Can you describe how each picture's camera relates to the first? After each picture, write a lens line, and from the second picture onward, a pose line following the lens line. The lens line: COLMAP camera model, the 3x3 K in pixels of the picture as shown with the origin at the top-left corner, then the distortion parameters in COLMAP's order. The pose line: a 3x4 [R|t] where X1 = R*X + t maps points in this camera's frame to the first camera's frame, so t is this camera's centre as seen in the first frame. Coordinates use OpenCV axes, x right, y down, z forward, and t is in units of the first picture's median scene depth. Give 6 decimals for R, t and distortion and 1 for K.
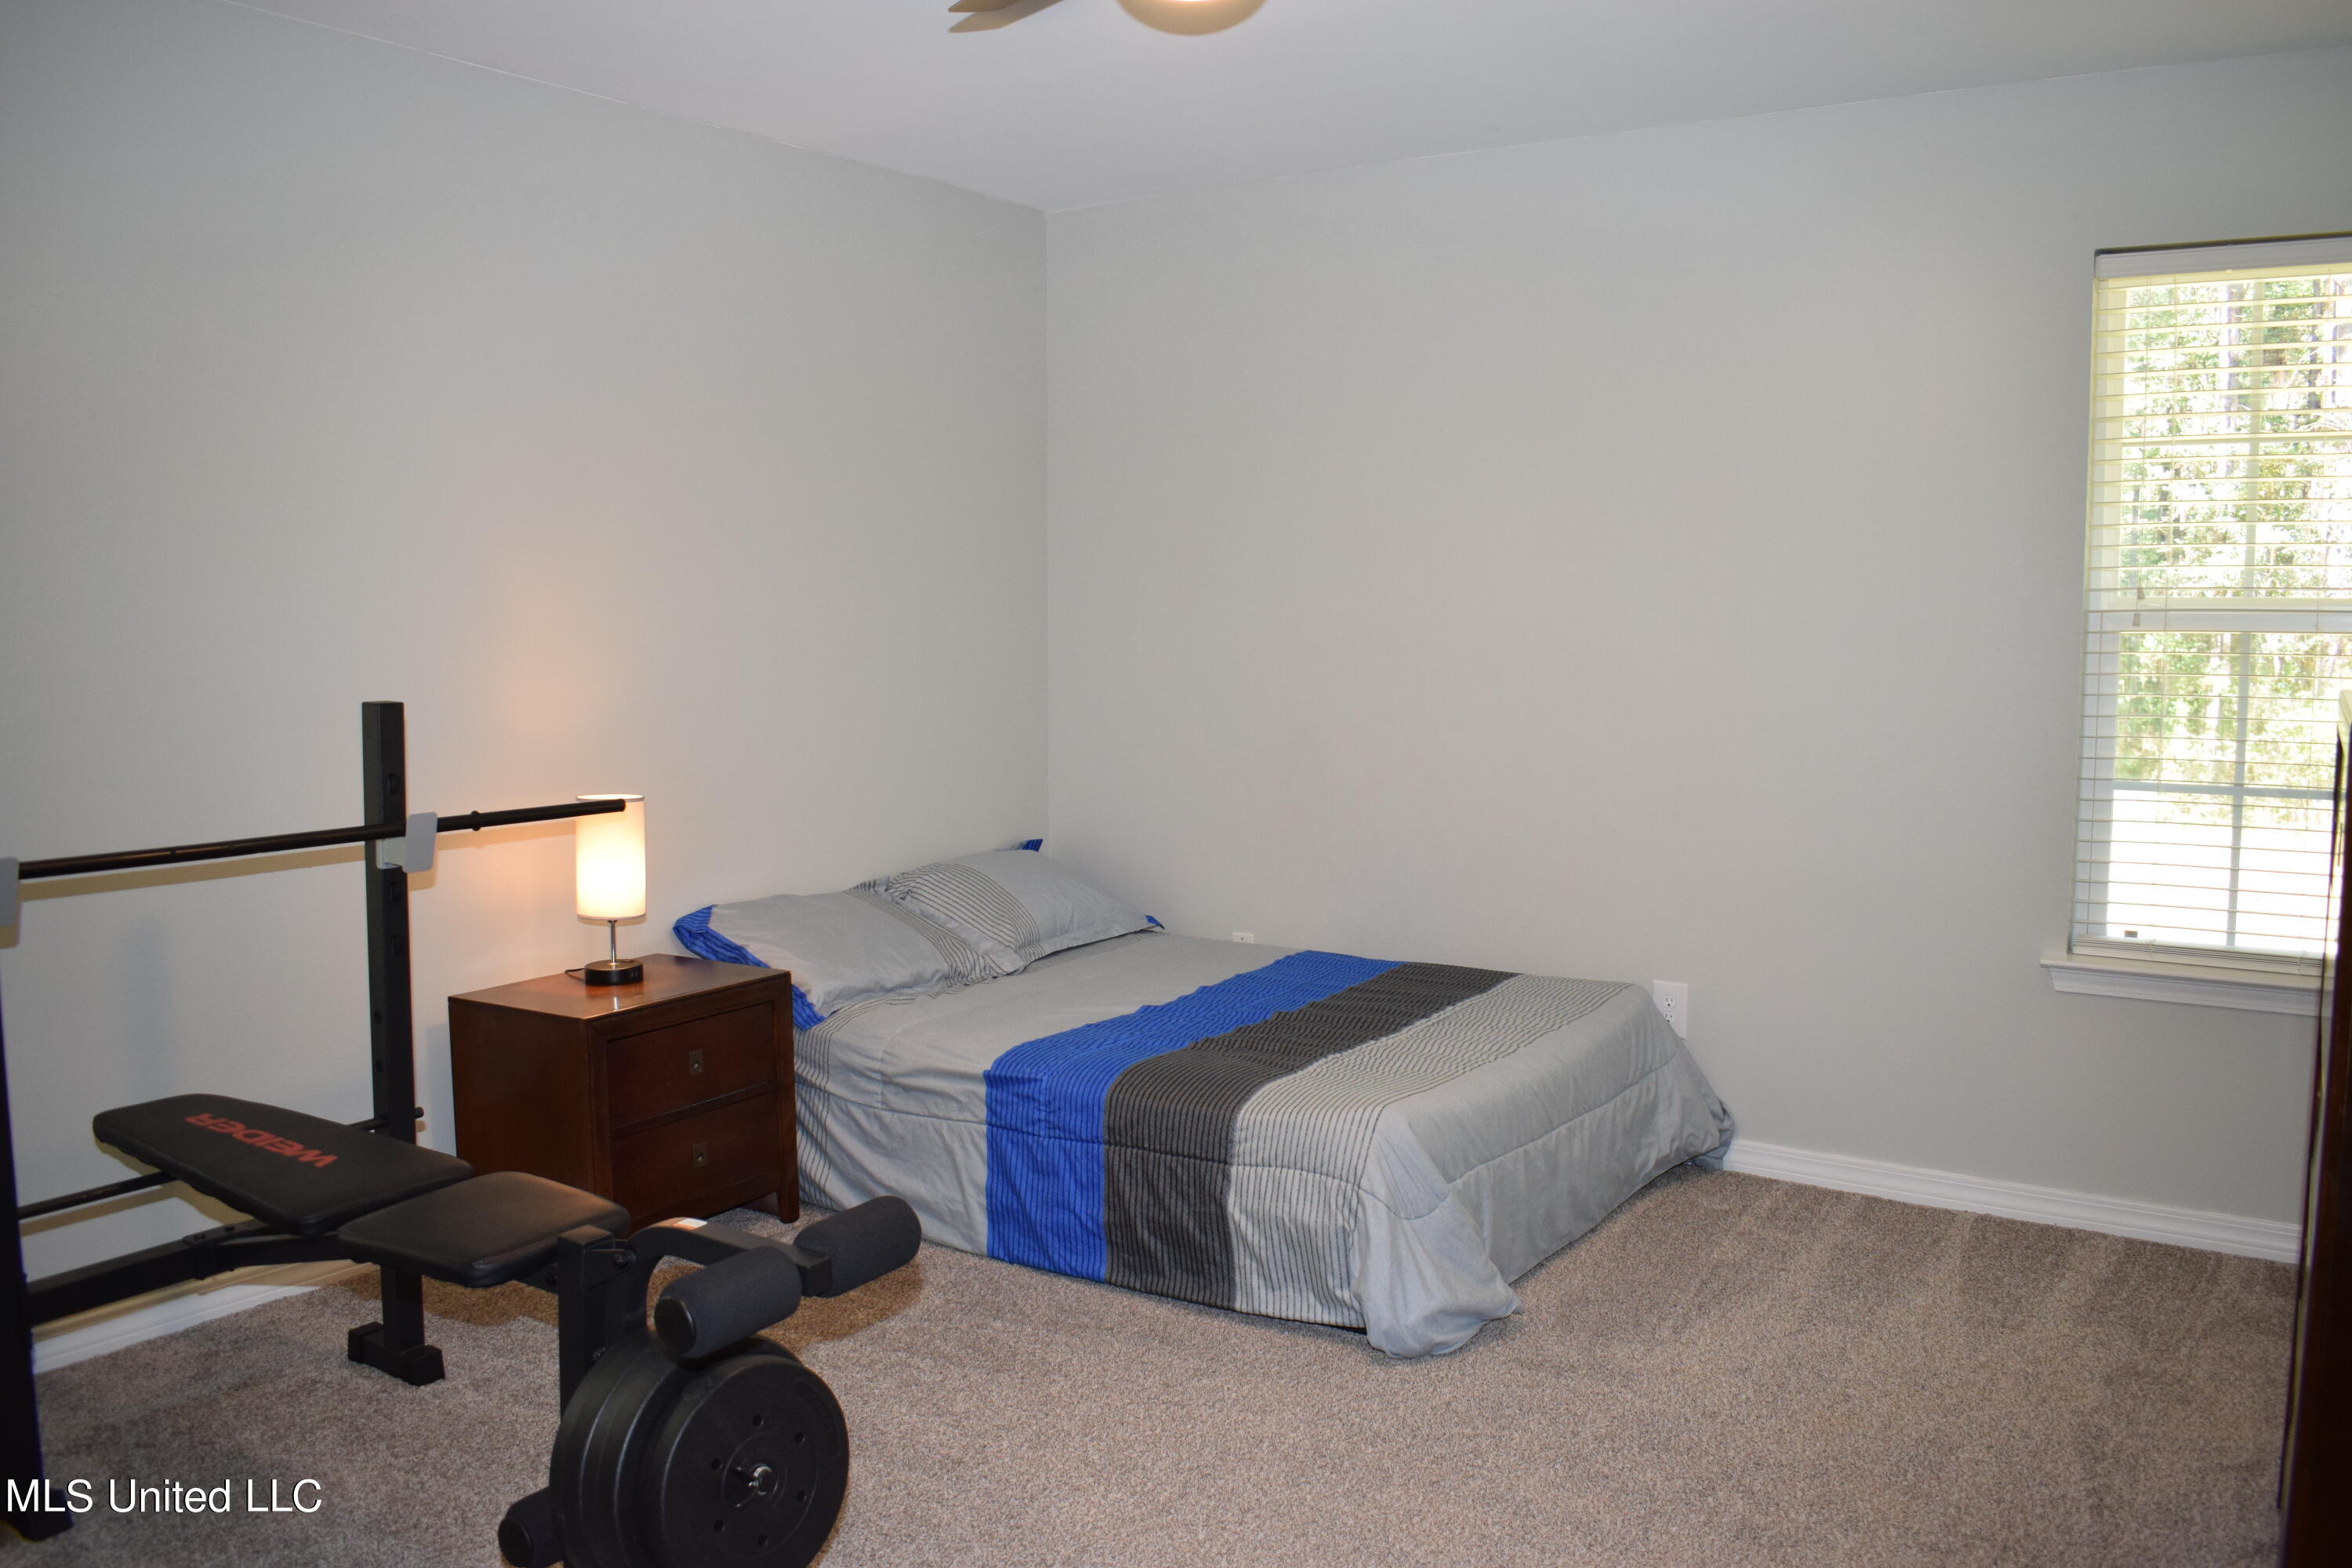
lens RADIAL K [[1851.5, 0, 1186.3], [0, 1851.5, 791.8], [0, 0, 1]] dist [-0.091285, 0.008854]
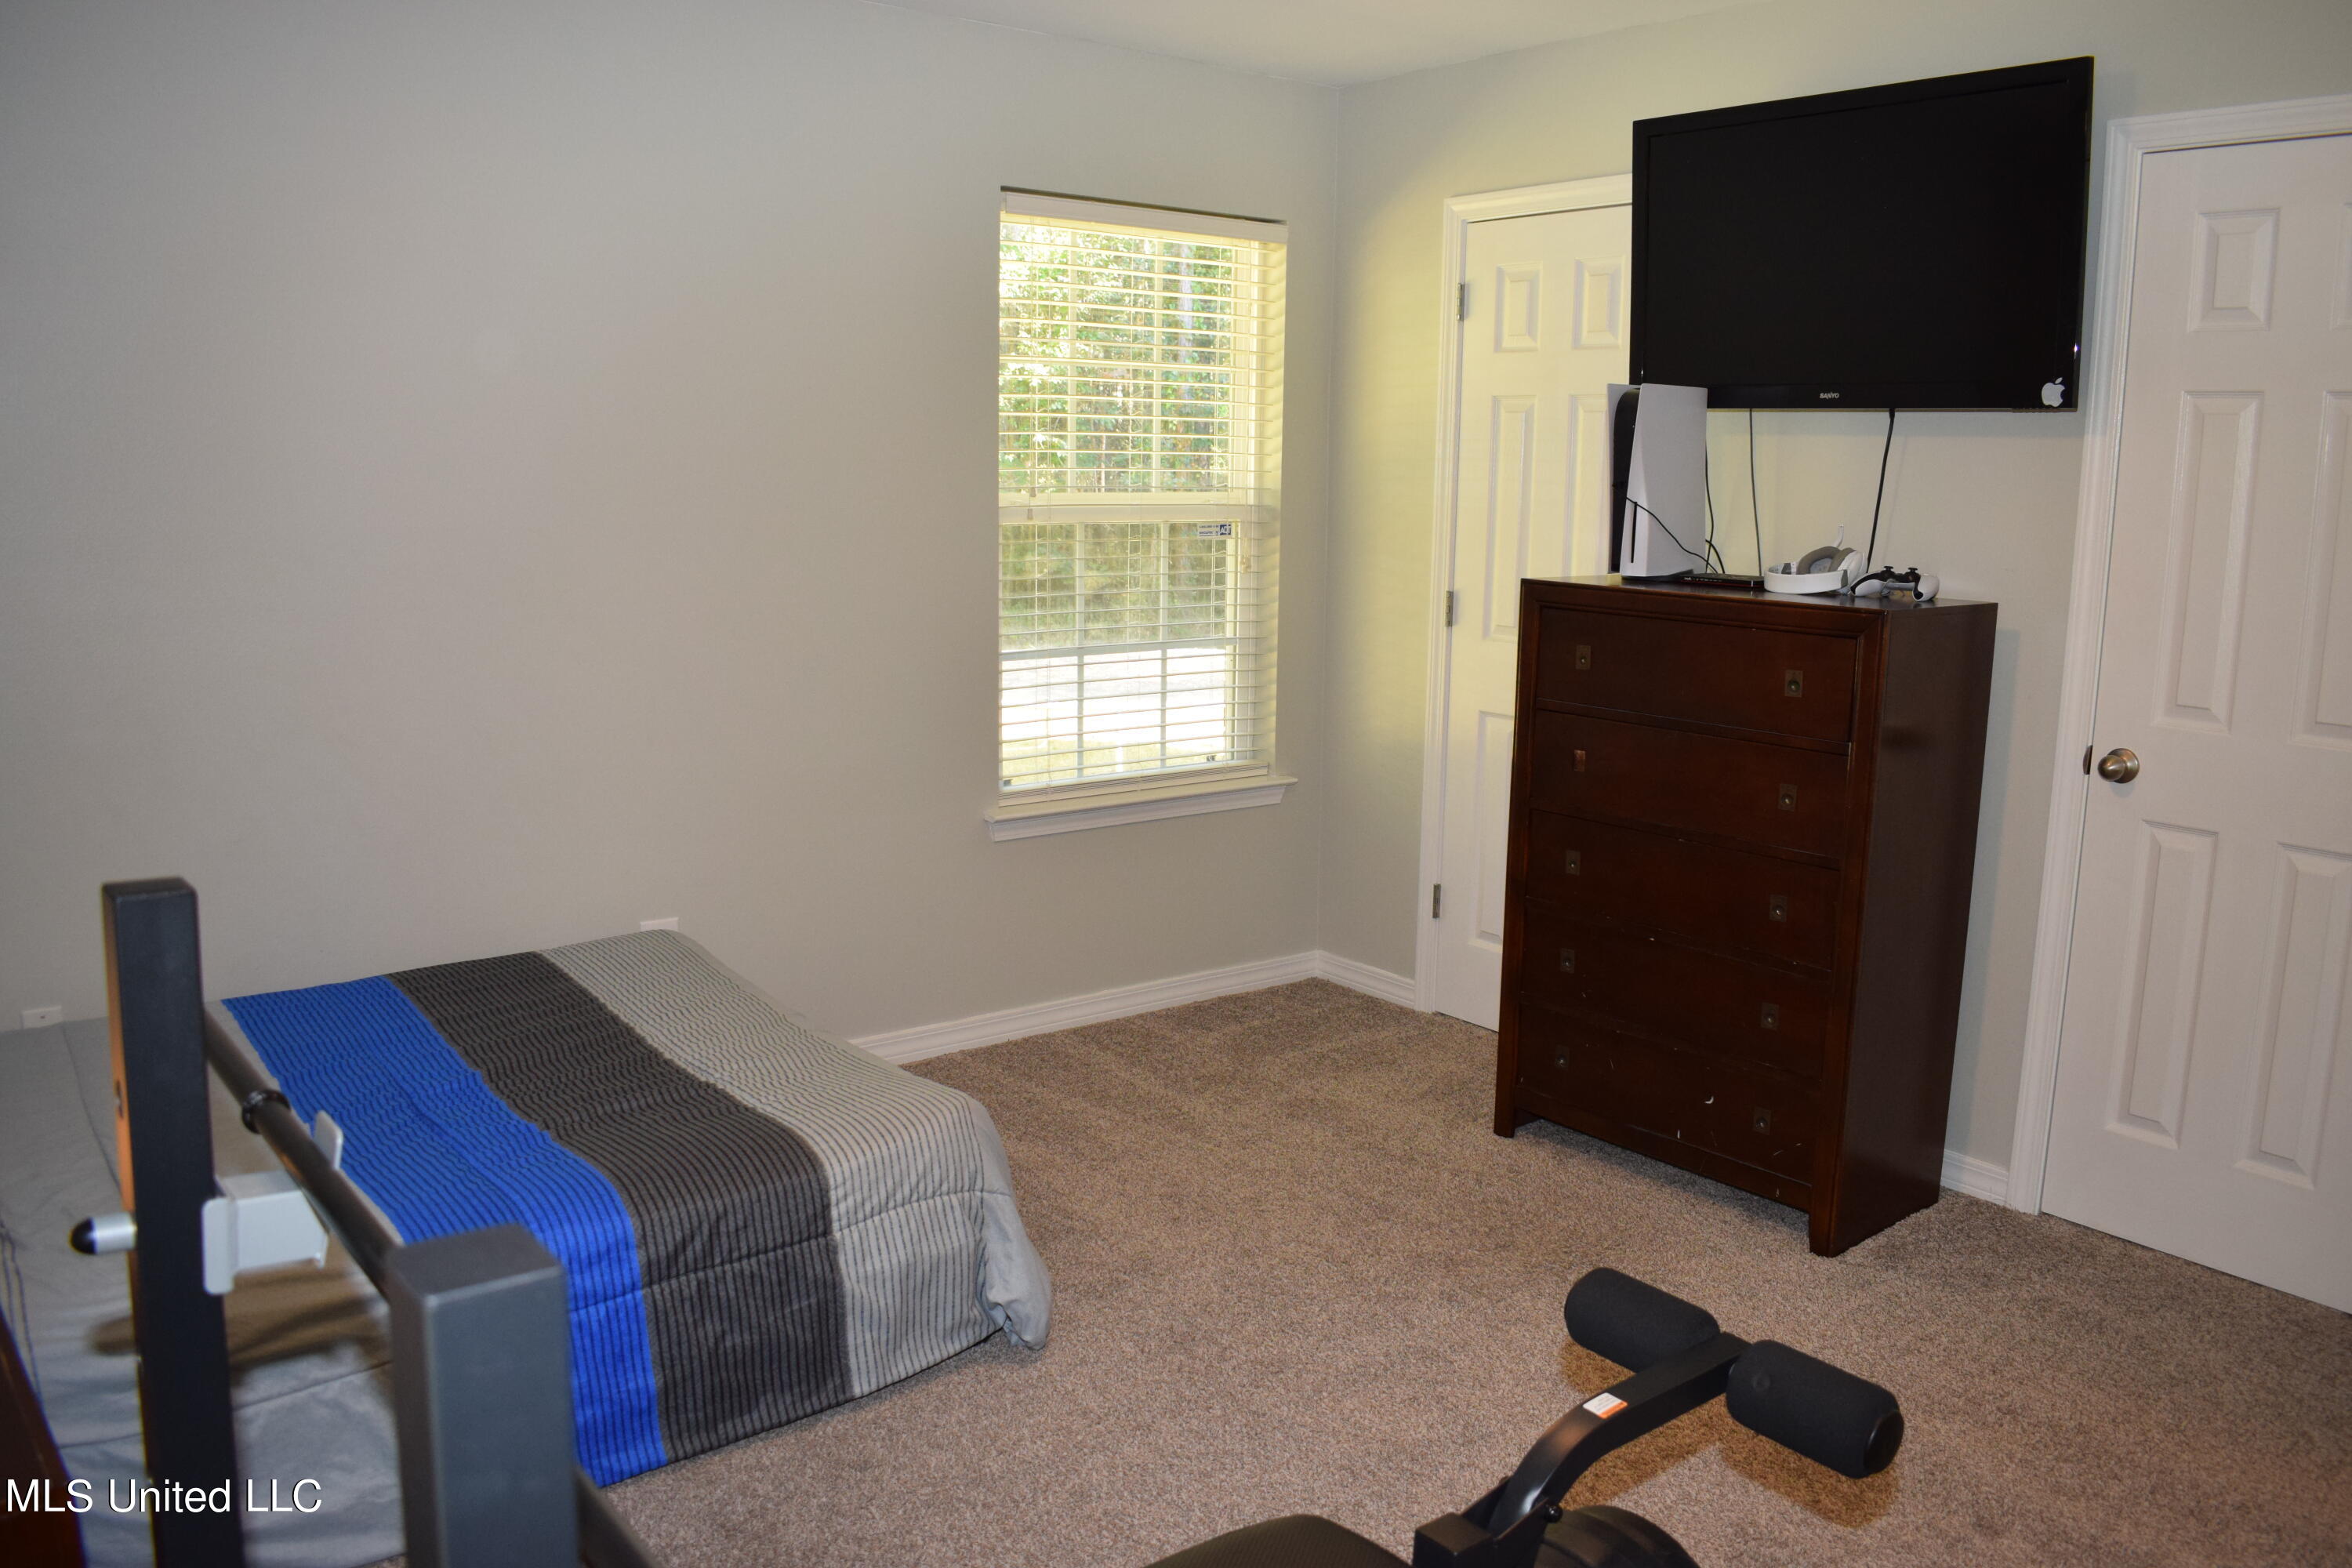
lens RADIAL K [[1851.5, 0, 1186.3], [0, 1851.5, 791.8], [0, 0, 1]] dist [-0.091285, 0.008854]
pose [[0.286937, -0.161716, 0.944201, -0.608143], [0.074496, 0.986430, 0.146310, -0.086991], [-0.955048, 0.028357, 0.295091, 0.563162]]
